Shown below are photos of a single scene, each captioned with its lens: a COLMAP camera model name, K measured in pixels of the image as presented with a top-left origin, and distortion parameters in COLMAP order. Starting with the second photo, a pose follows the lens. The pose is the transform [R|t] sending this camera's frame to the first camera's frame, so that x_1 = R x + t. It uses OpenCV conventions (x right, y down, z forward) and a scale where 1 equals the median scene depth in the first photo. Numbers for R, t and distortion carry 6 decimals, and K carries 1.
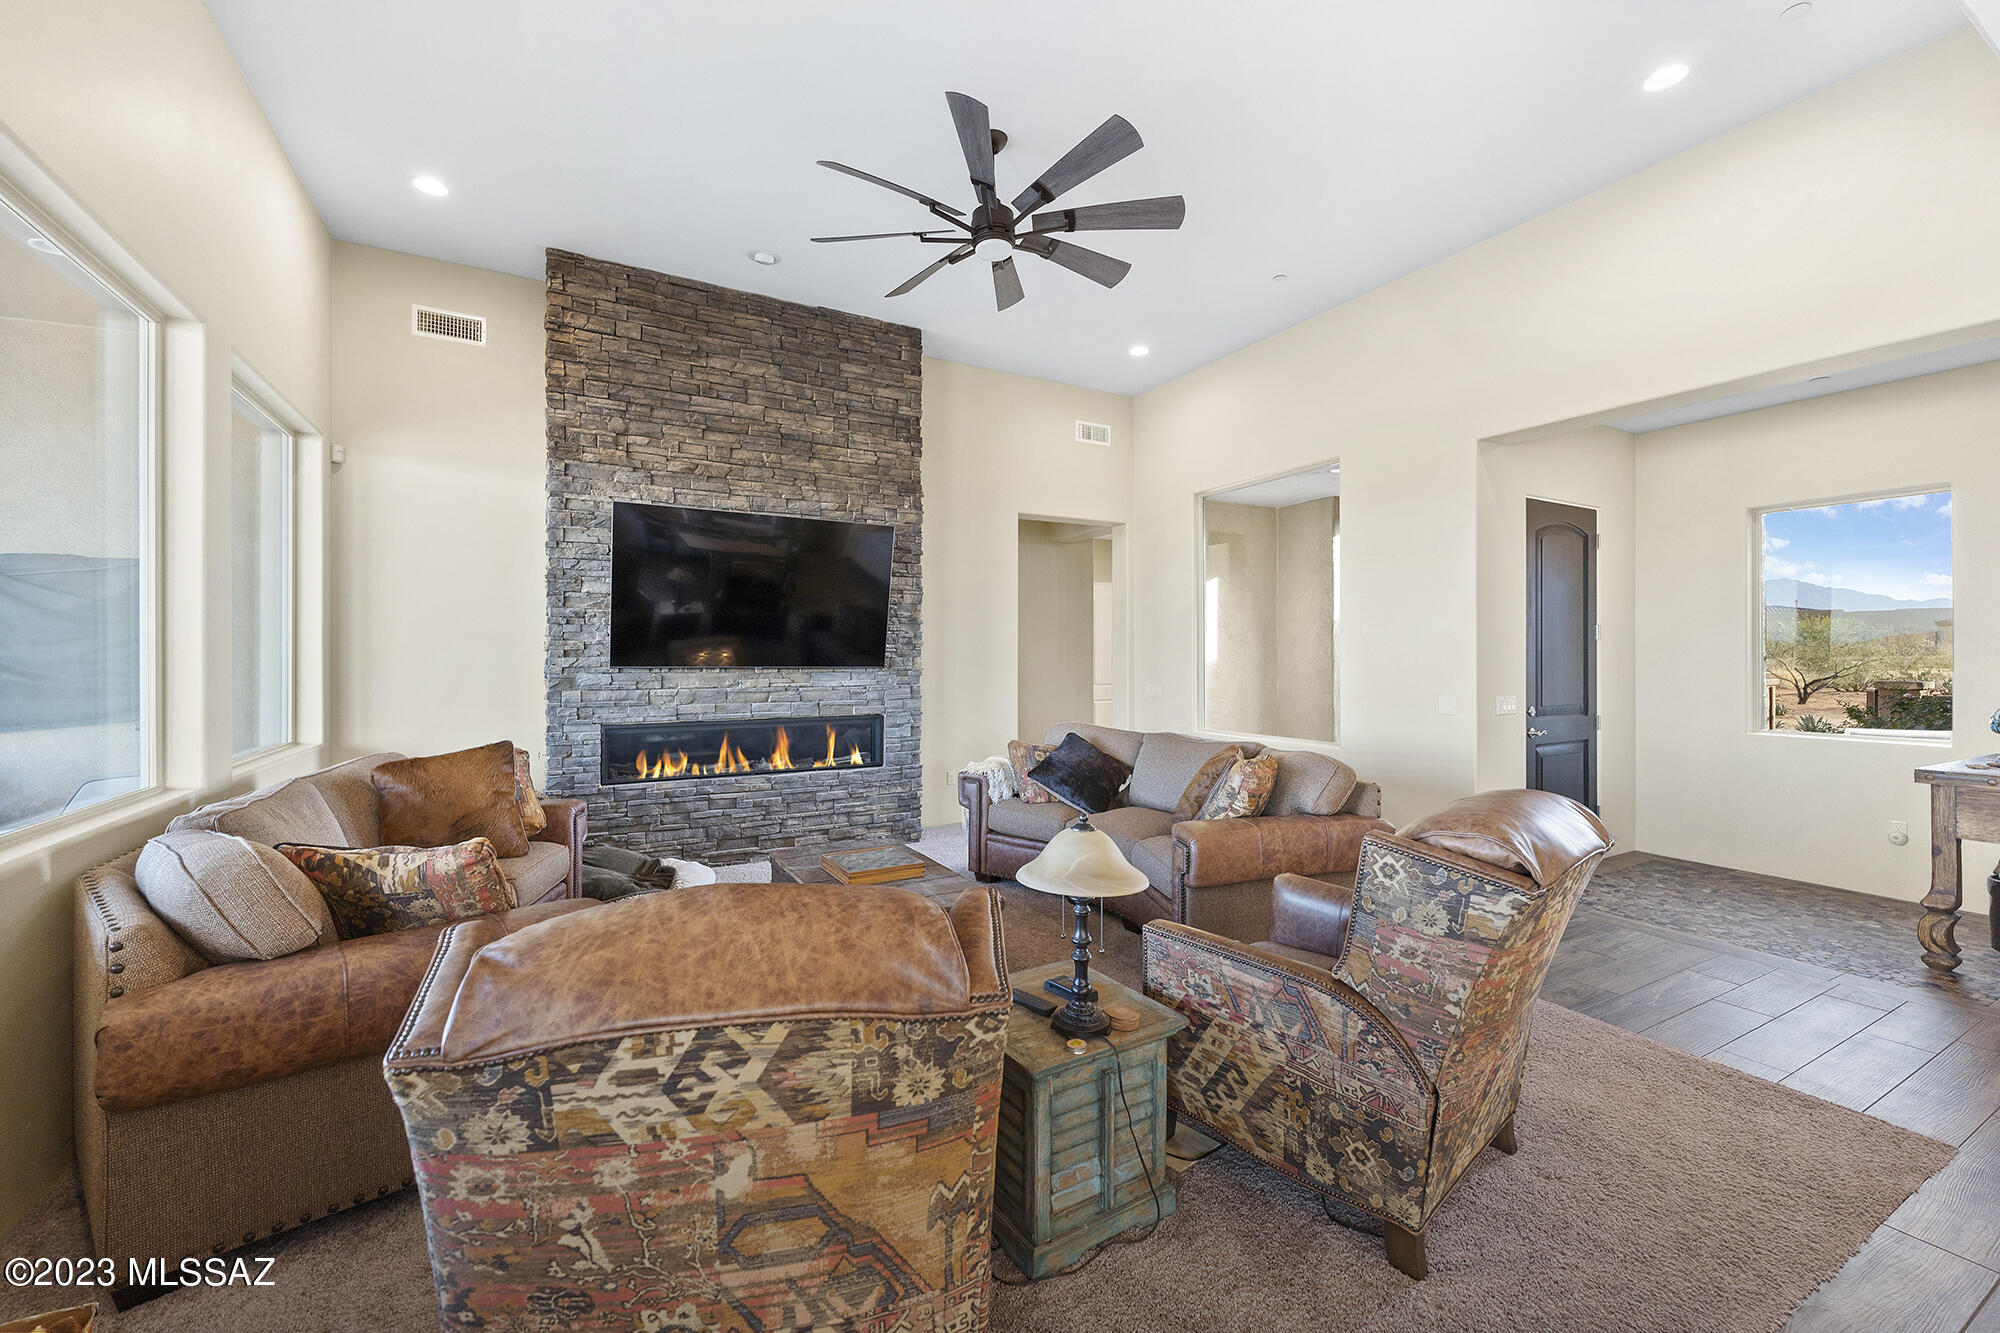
lens RADIAL K [[798.2, 0, 1007.8], [0, 798.2, 656.5], [0, 0, 1]] dist [0.000329, 0.000135]
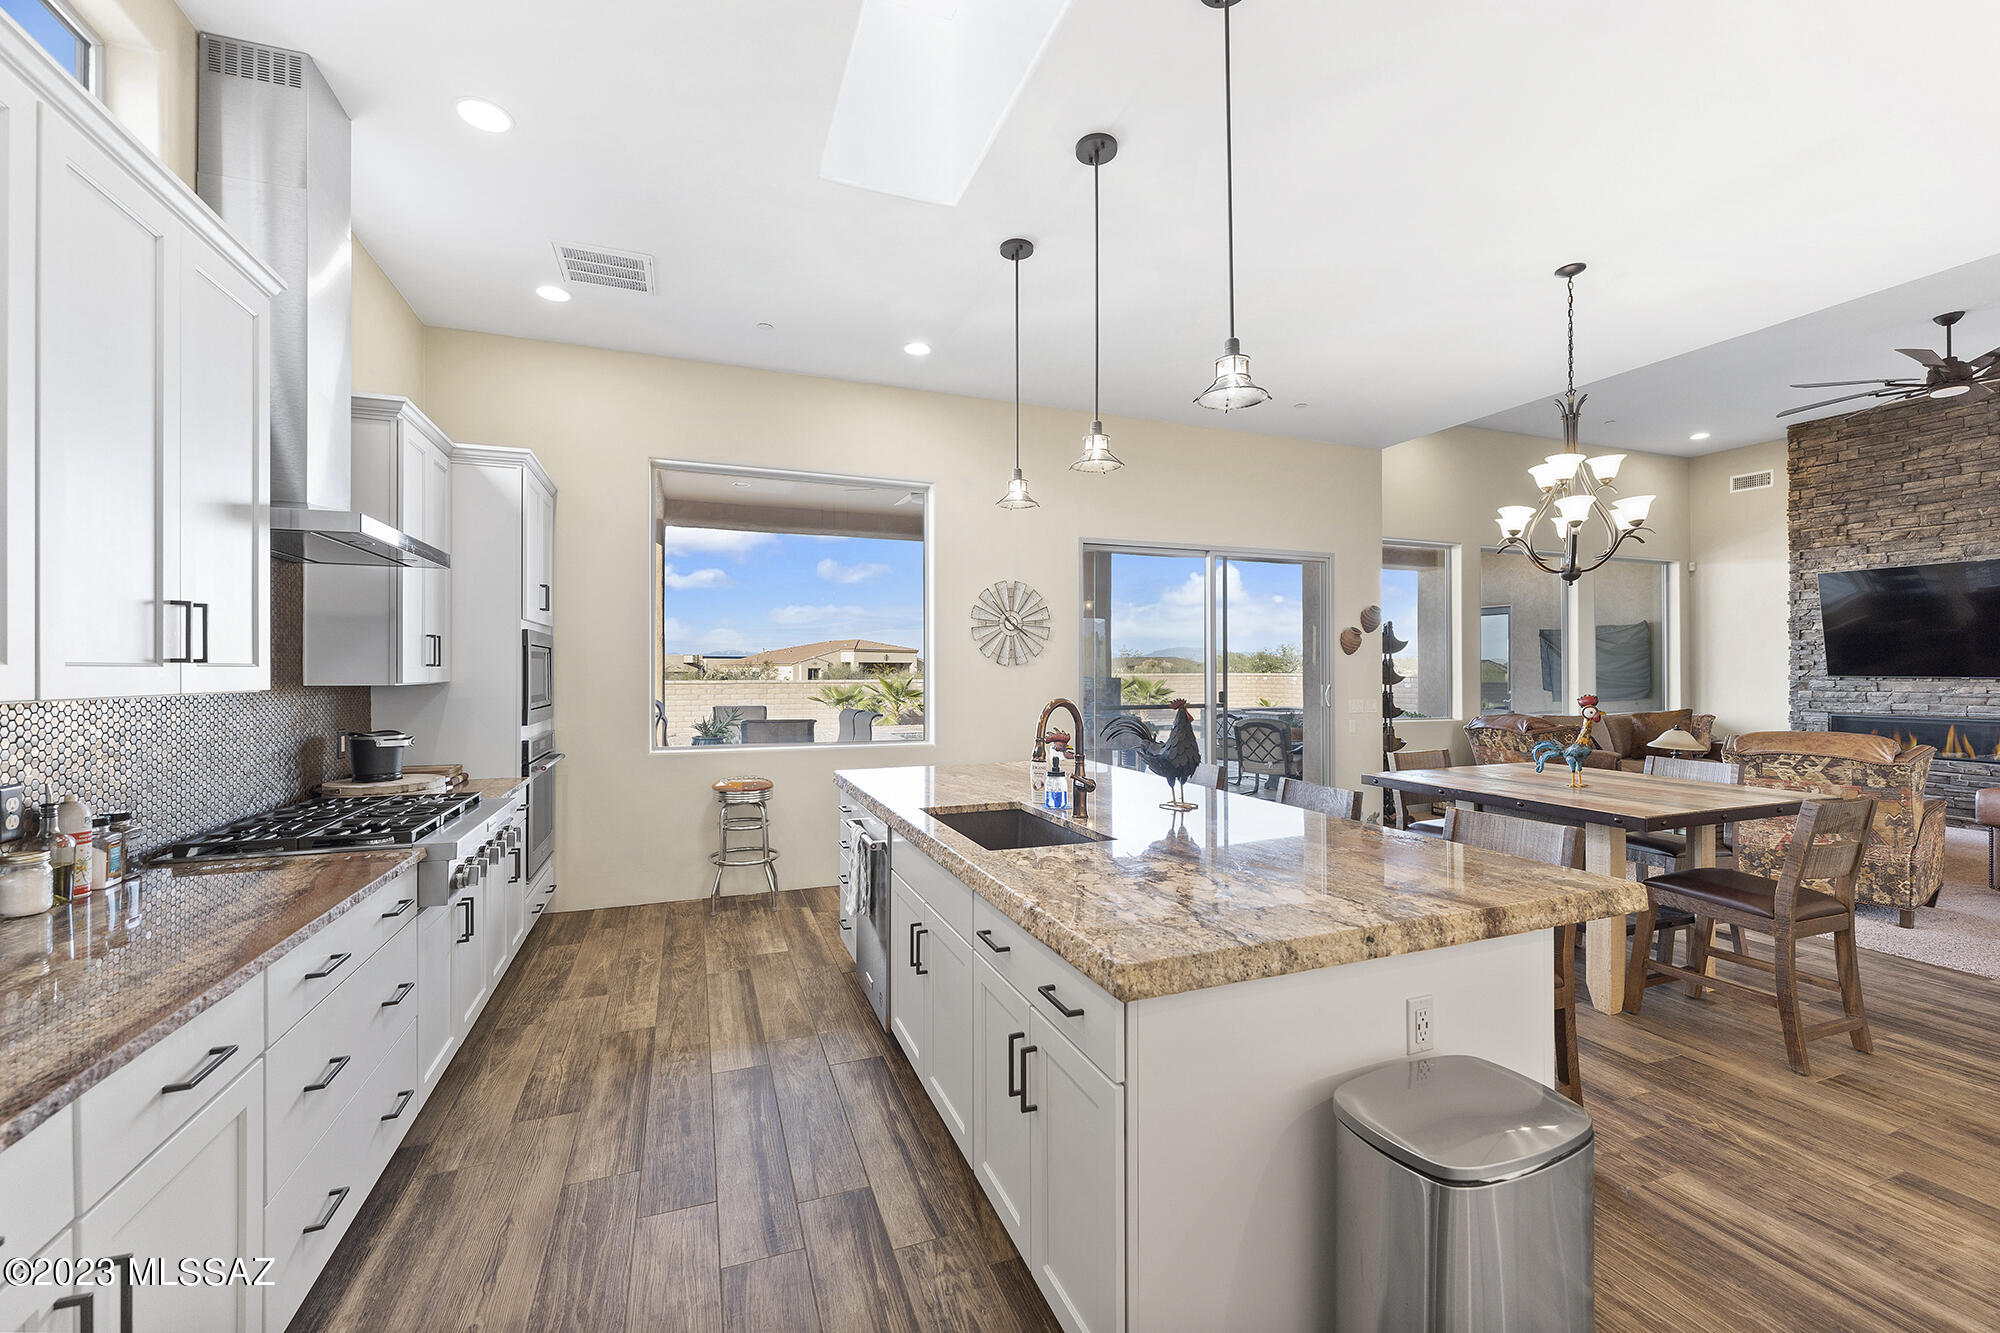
lens RADIAL K [[798.2, 0, 997.5], [0, 798.2, 667.1], [0, 0, 1]] dist [0.000329, 0.000135]
pose [[-0.134145, -0.001243, -0.990961, 1.195800], [0.004379, 0.999989, -0.001847, -0.008203], [0.990952, -0.004587, -0.134138, -0.387540]]
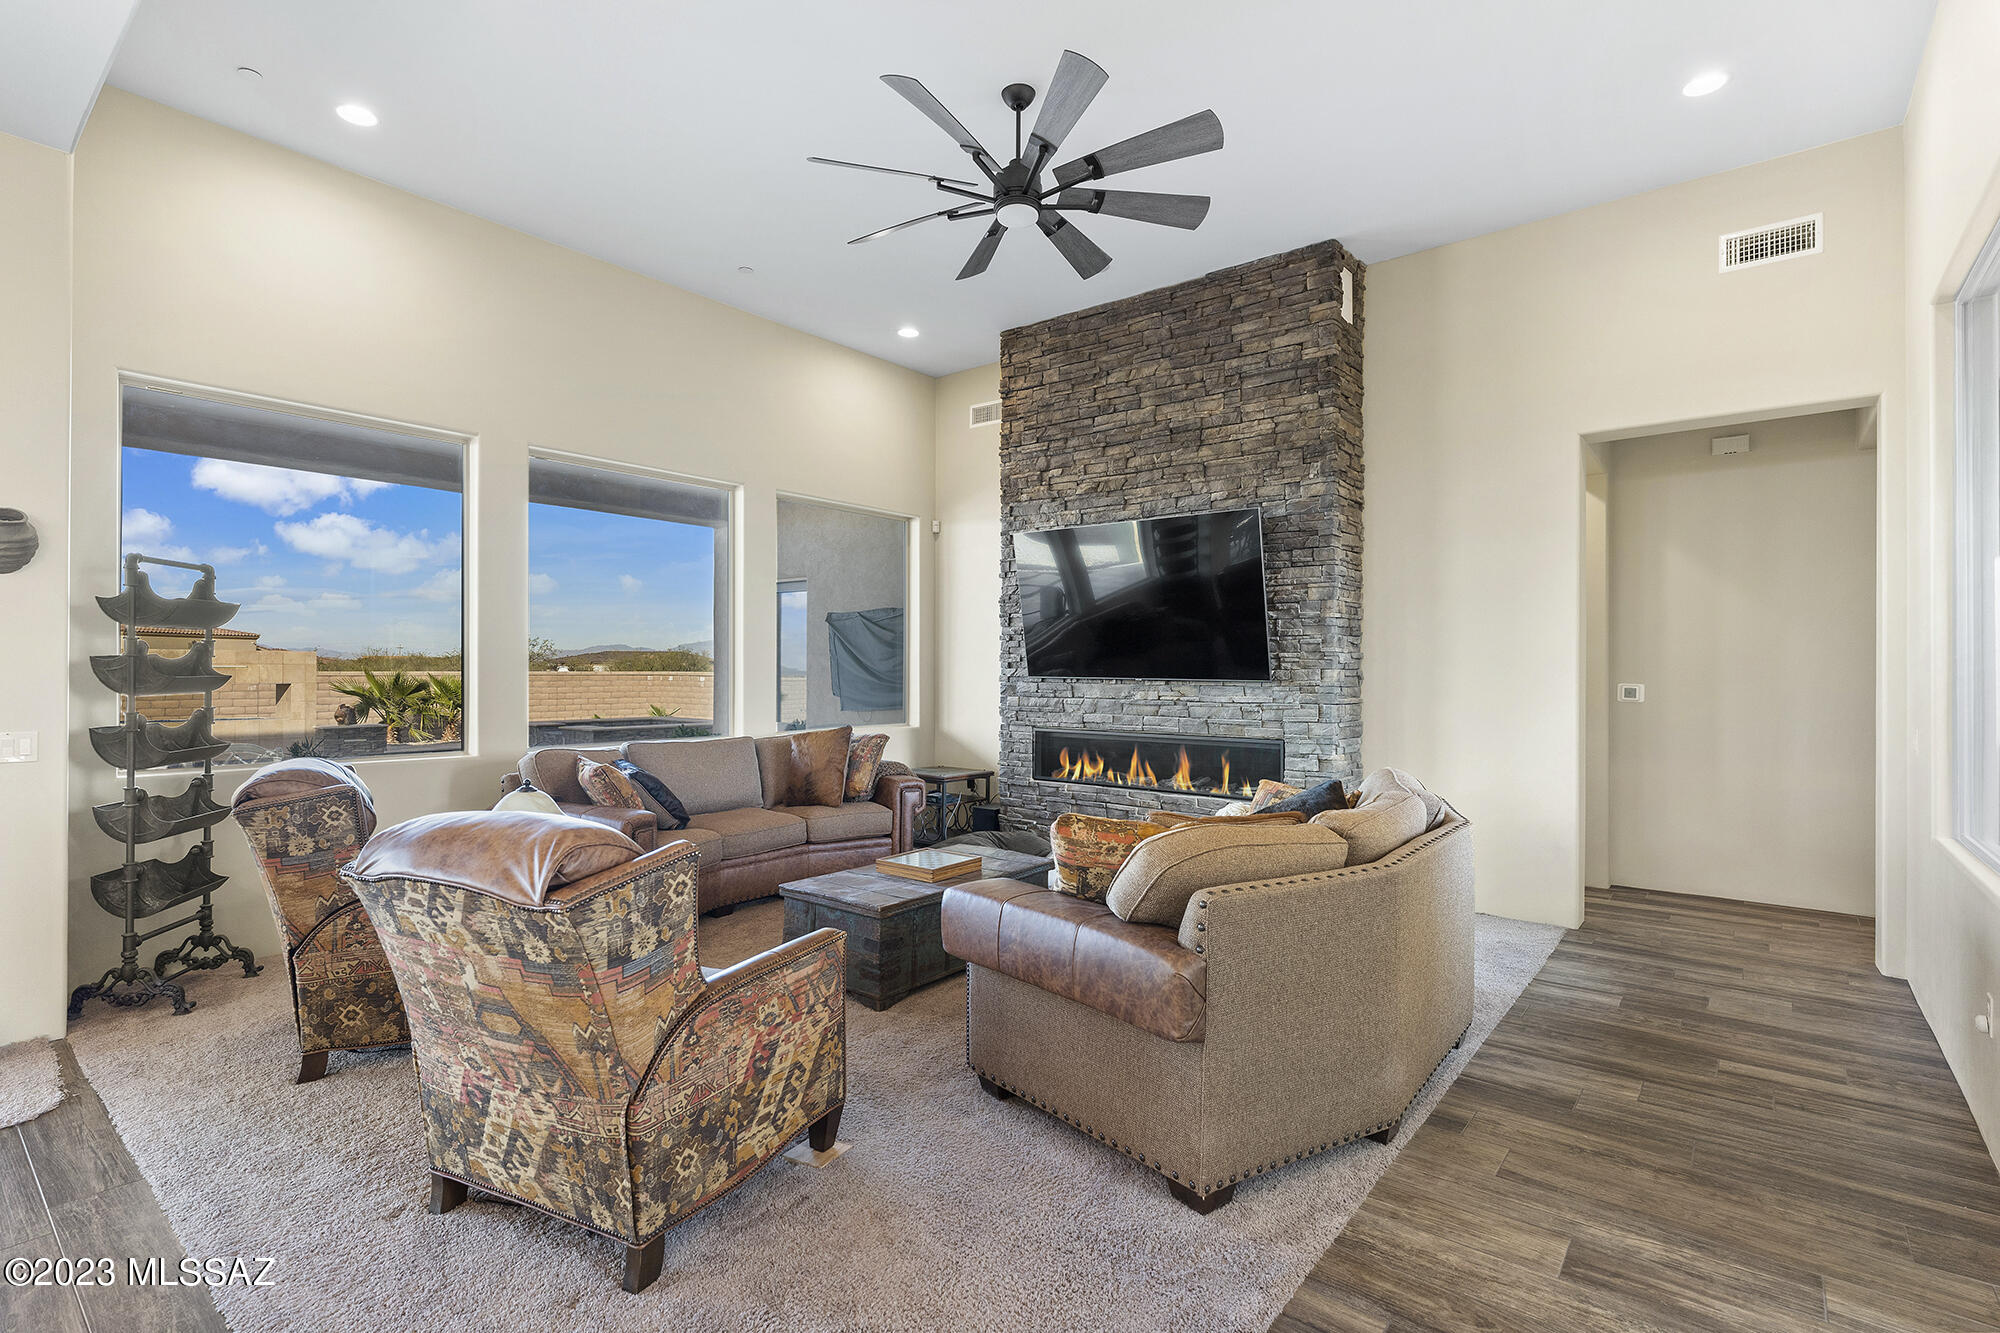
lens RADIAL K [[929.3, 0, 1003.4], [0, 929.3, 666.9], [0, 0, 1]] dist [-0.005584, -0.000262]
pose [[0.376846, 0.000981, -0.926275, 0.675501], [-0.001771, 0.999998, 0.000338, -0.001095], [0.926274, 0.001513, 0.376848, 0.427785]]
